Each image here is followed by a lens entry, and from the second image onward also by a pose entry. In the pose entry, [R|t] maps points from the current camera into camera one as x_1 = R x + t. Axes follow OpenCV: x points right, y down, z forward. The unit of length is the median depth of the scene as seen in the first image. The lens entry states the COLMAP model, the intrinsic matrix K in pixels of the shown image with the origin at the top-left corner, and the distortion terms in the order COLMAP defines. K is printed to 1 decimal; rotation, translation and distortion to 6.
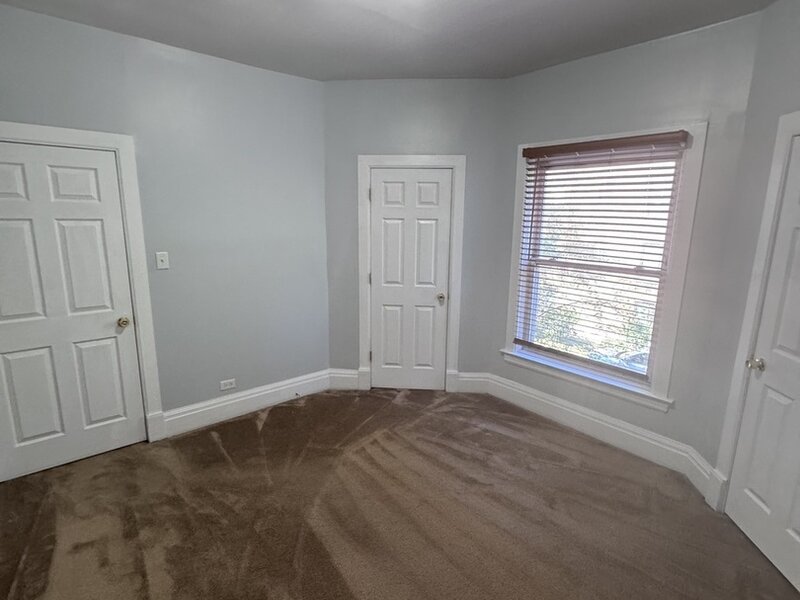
lens RADIAL K [[426.0, 0, 400.0], [0, 426.0, 300.0], [0, 0, 1]] dist [-0.001579, 0.001513]
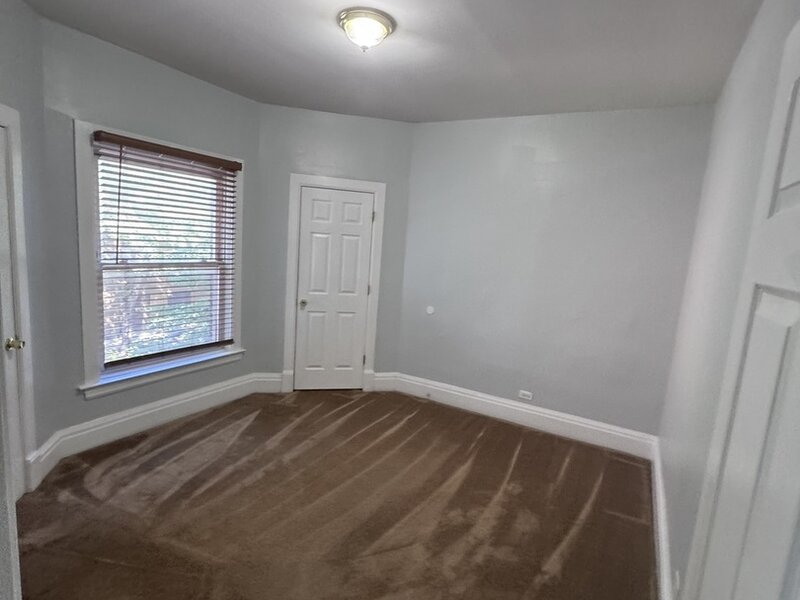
lens RADIAL K [[426.0, 0, 400.0], [0, 426.0, 300.0], [0, 0, 1]] dist [-0.001579, 0.001513]
pose [[-0.337977, -0.170408, 0.925599, -0.704087], [0.113522, 0.968910, 0.219834, -0.151752], [-0.934283, 0.179375, -0.308124, 0.767166]]
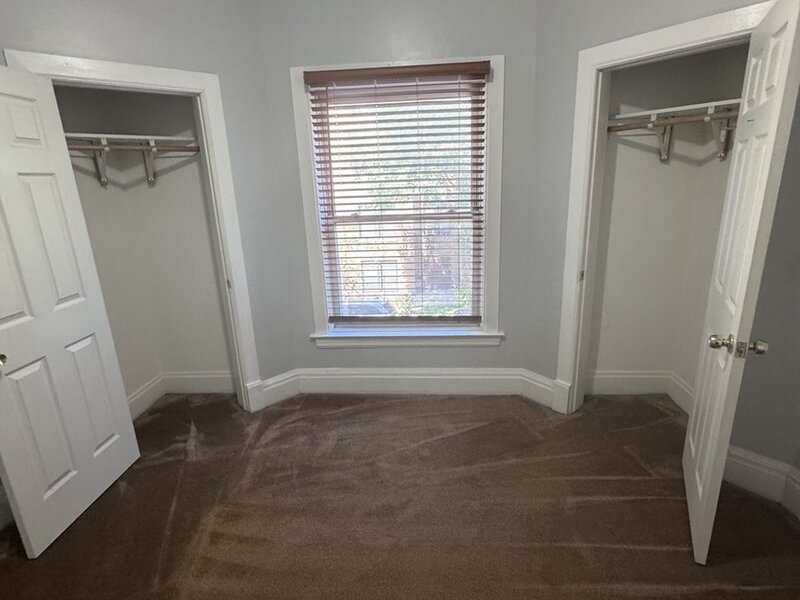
lens RADIAL K [[433.3, 0, 400.0], [0, 433.3, 300.0], [0, 0, 1]] dist [-0.001886, 0.000925]
pose [[0.703293, -0.237578, 0.670026, -0.197090], [0.190538, 0.971016, 0.144306, -0.037748], [-0.684890, 0.026176, 0.728176, 0.328325]]
